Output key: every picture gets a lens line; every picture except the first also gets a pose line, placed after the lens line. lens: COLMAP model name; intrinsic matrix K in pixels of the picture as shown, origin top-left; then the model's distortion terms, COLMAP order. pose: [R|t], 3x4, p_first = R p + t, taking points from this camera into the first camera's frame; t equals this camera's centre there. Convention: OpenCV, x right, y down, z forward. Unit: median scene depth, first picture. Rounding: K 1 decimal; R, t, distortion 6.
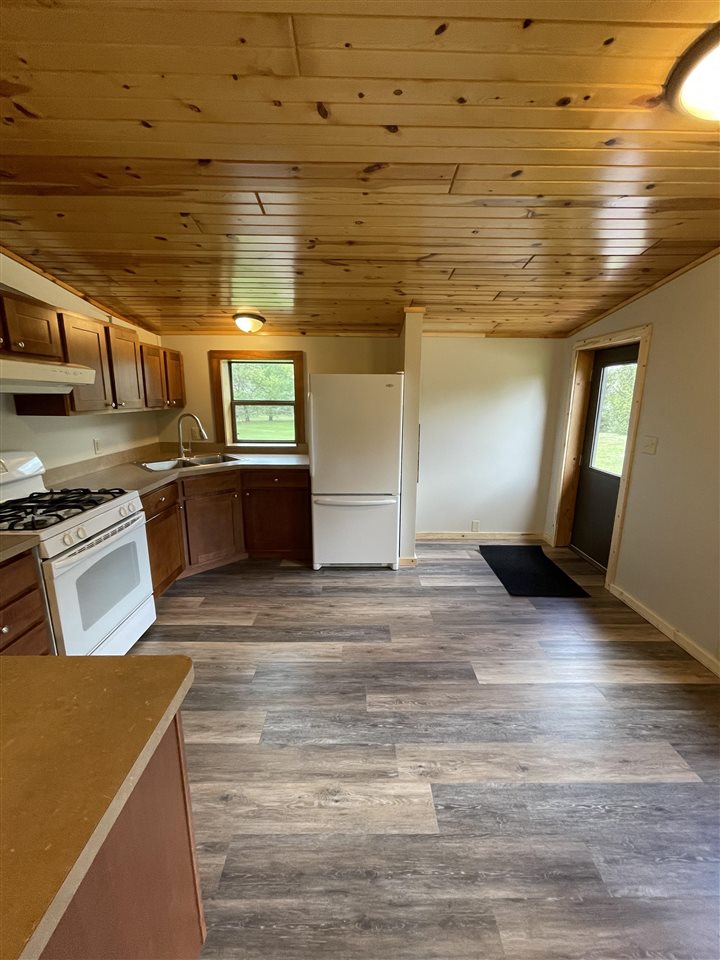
lens RADIAL K [[386.9, 0, 361.7], [0, 386.9, 478.9], [0, 0, 1]] dist [-0.010547, 0.002909]
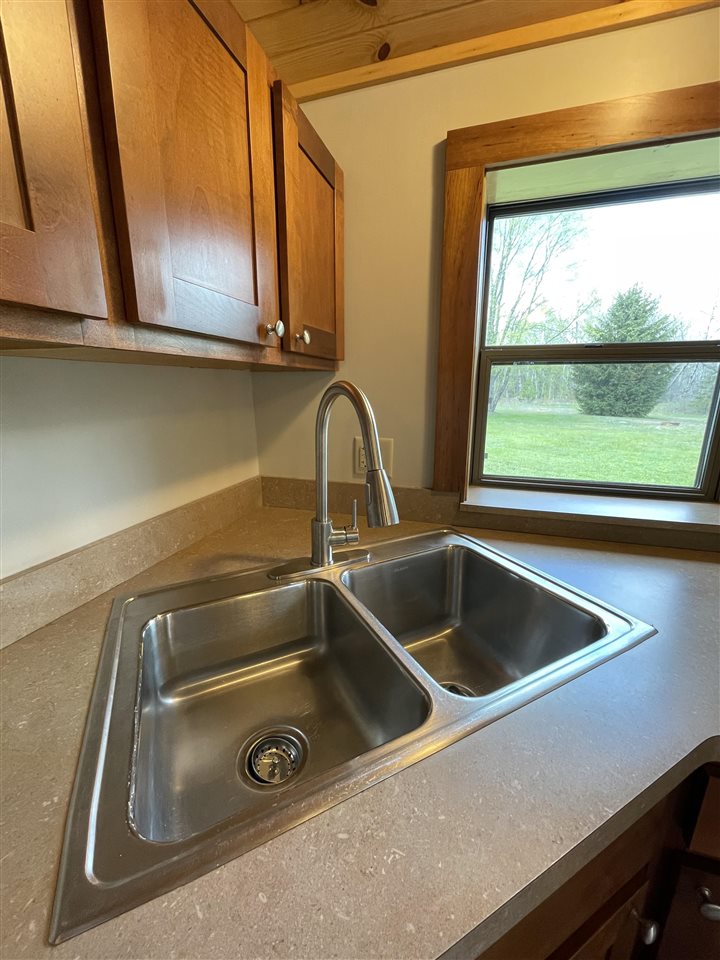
lens RADIAL K [[386.9, 0, 361.7], [0, 386.9, 478.9], [0, 0, 1]] dist [-0.010547, 0.002909]
pose [[0.950891, 0.064064, -0.302822, -0.525147], [-0.058075, 0.997898, 0.028749, -0.165961], [0.304028, -0.009750, 0.952613, 1.095739]]
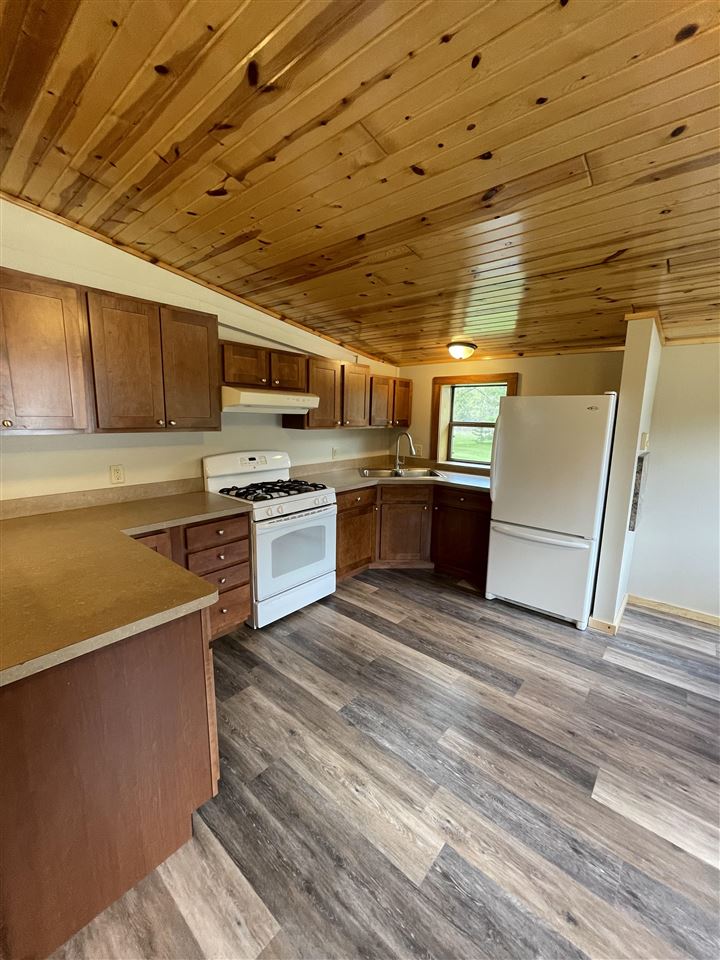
lens RADIAL K [[386.9, 0, 361.7], [0, 386.9, 478.9], [0, 0, 1]] dist [-0.010547, 0.002909]
pose [[0.750904, 0.118904, -0.649619, 0.314331], [-0.153399, 0.988158, 0.003553, -0.018166], [0.642348, 0.096983, 0.760252, 0.059729]]
